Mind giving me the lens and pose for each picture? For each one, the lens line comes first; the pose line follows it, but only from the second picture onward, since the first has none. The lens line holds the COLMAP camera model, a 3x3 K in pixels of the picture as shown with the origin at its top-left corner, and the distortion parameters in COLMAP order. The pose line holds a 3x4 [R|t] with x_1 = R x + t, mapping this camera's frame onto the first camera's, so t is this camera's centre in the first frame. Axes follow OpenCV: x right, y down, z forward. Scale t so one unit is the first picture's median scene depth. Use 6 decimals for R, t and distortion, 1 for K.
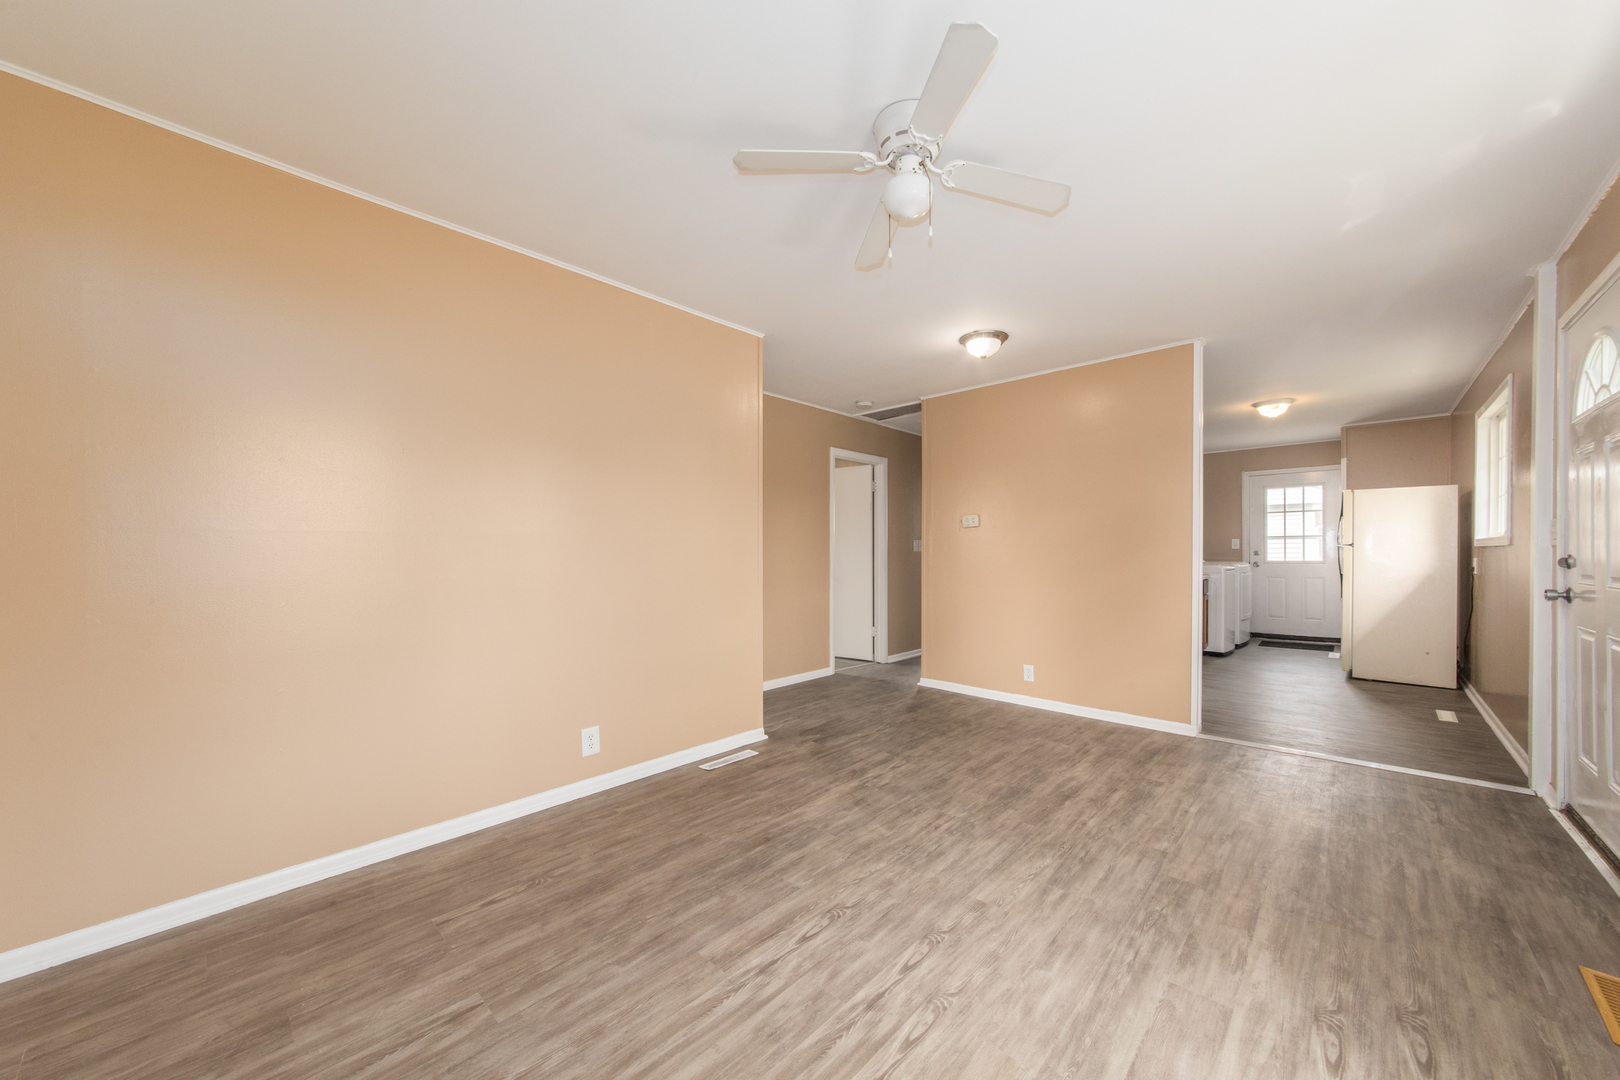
lens RADIAL K [[592.5, 0, 810.0], [0, 592.5, 540.0], [0, 0, 1]] dist [-0.016241, 0.007793]
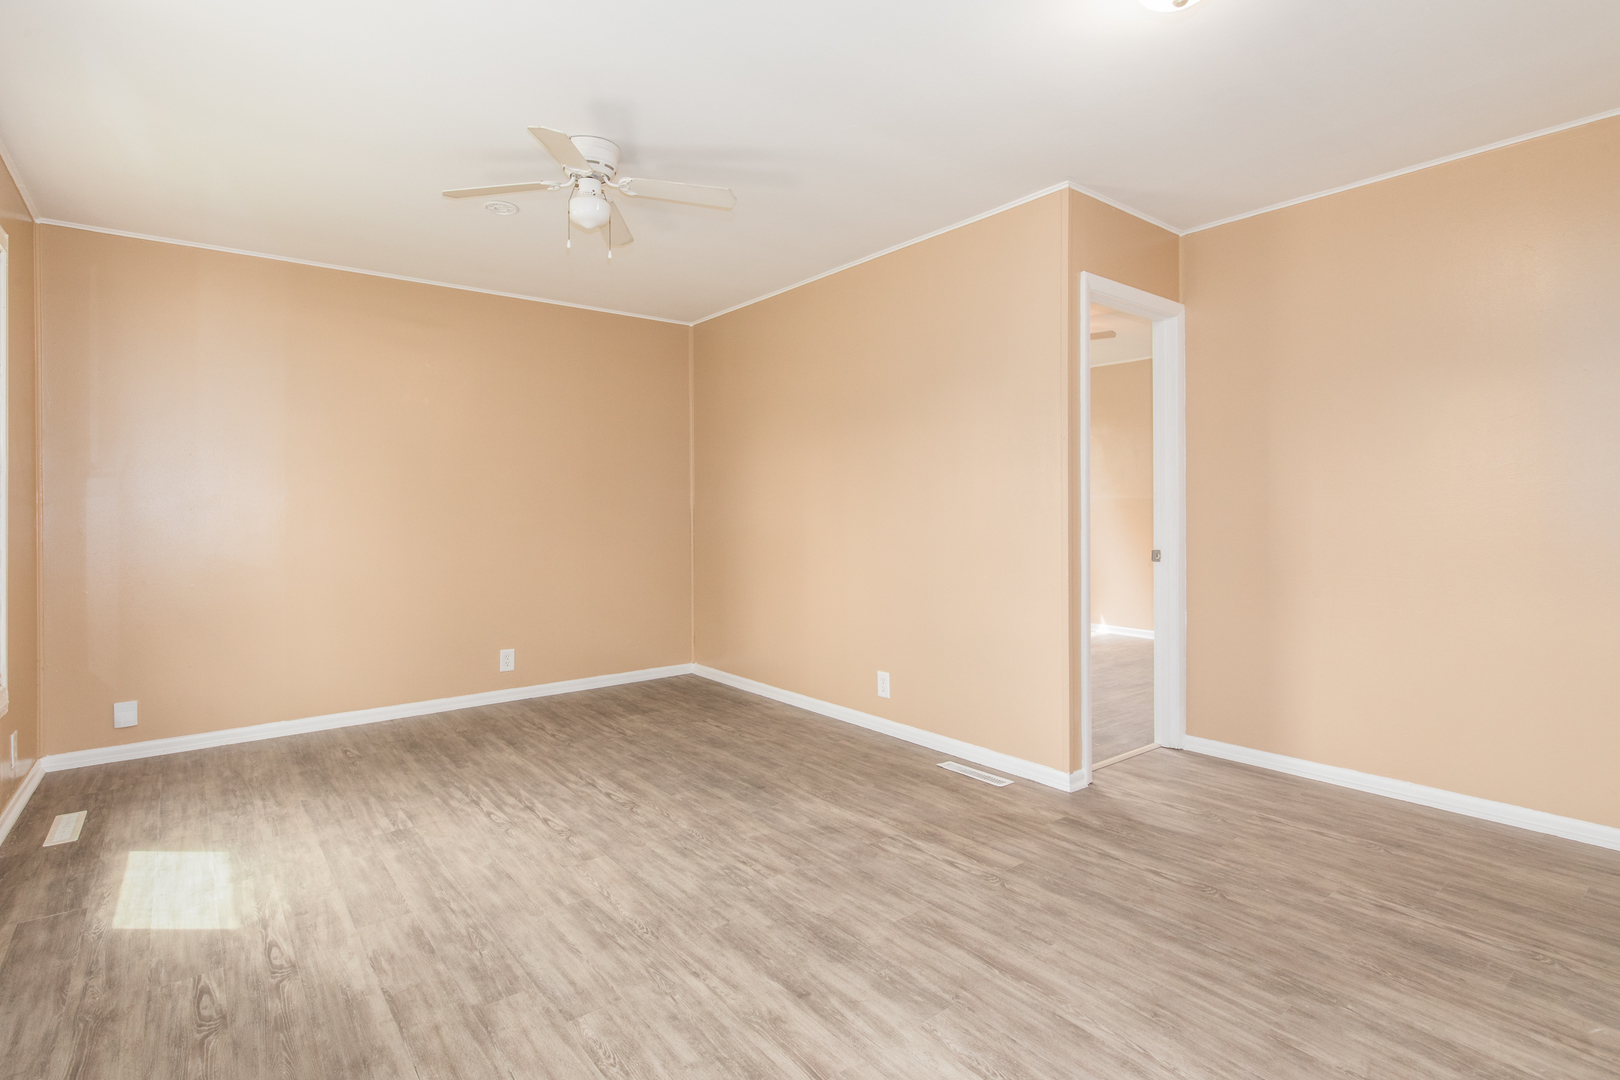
lens RADIAL K [[775.2, 0, 808.3], [0, 775.2, 517.8], [0, 0, 1]] dist [-0.002722, -0.000394]
pose [[-0.137216, 0.012675, -0.990460, 1.371729], [0.017757, 0.999789, 0.010335, 0.020969], [0.990382, -0.016169, -0.137412, 1.386678]]
